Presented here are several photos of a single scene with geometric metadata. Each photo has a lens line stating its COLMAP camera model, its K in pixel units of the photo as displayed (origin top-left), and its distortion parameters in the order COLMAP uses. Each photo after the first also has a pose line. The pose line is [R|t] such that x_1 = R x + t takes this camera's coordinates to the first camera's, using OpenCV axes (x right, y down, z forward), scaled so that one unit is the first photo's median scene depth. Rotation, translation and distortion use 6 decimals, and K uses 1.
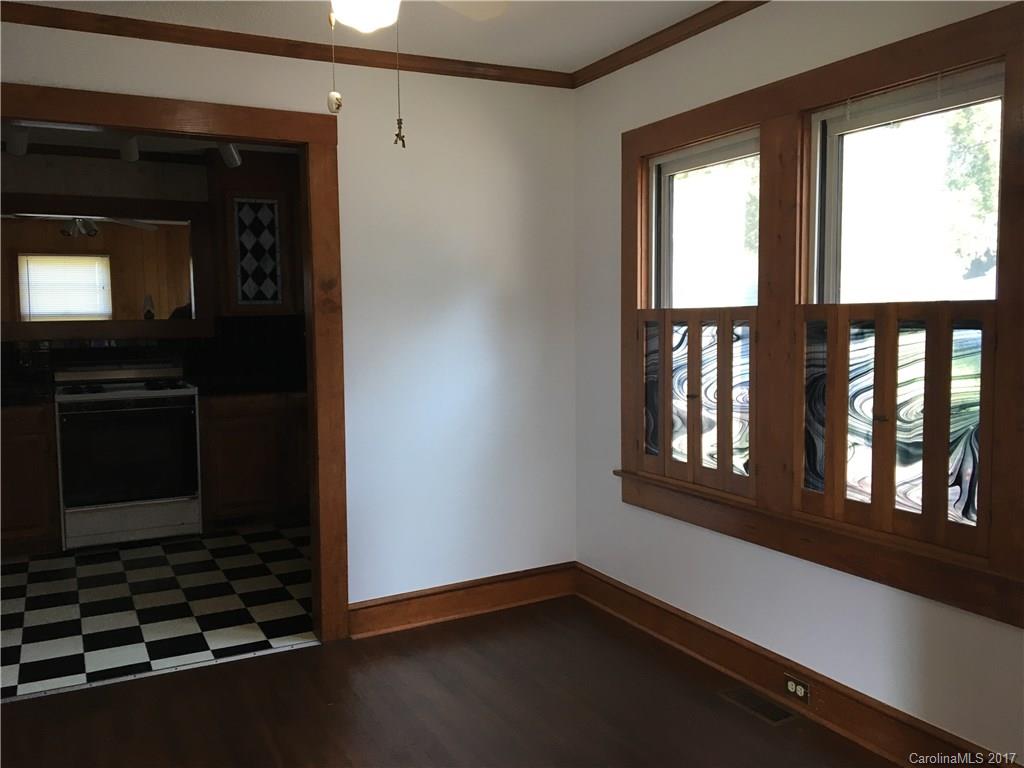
lens RADIAL K [[859.0, 0, 501.8], [0, 859.0, 383.9], [0, 0, 1]] dist [0.115172, -0.200619]
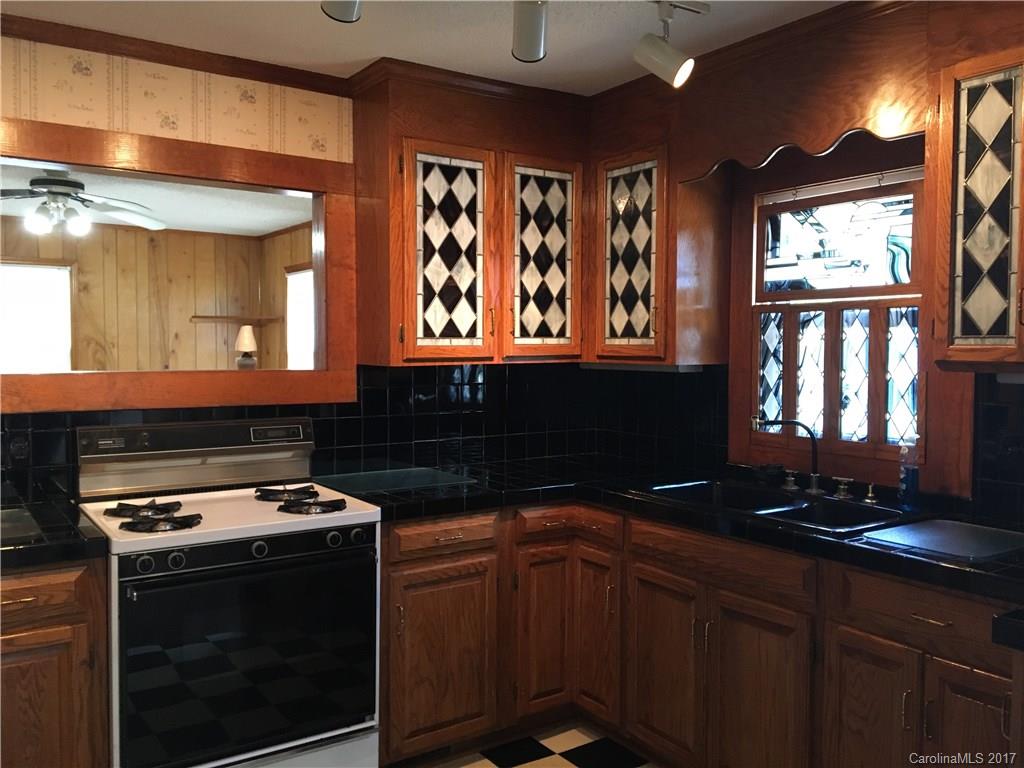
lens RADIAL K [[859.0, 0, 501.8], [0, 859.0, 383.9], [0, 0, 1]] dist [0.115172, -0.200619]
pose [[0.992751, 0.010799, 0.119705, -0.314630], [-0.005941, 0.999147, -0.040864, -0.044579], [-0.120044, 0.039857, 0.991968, 0.446267]]
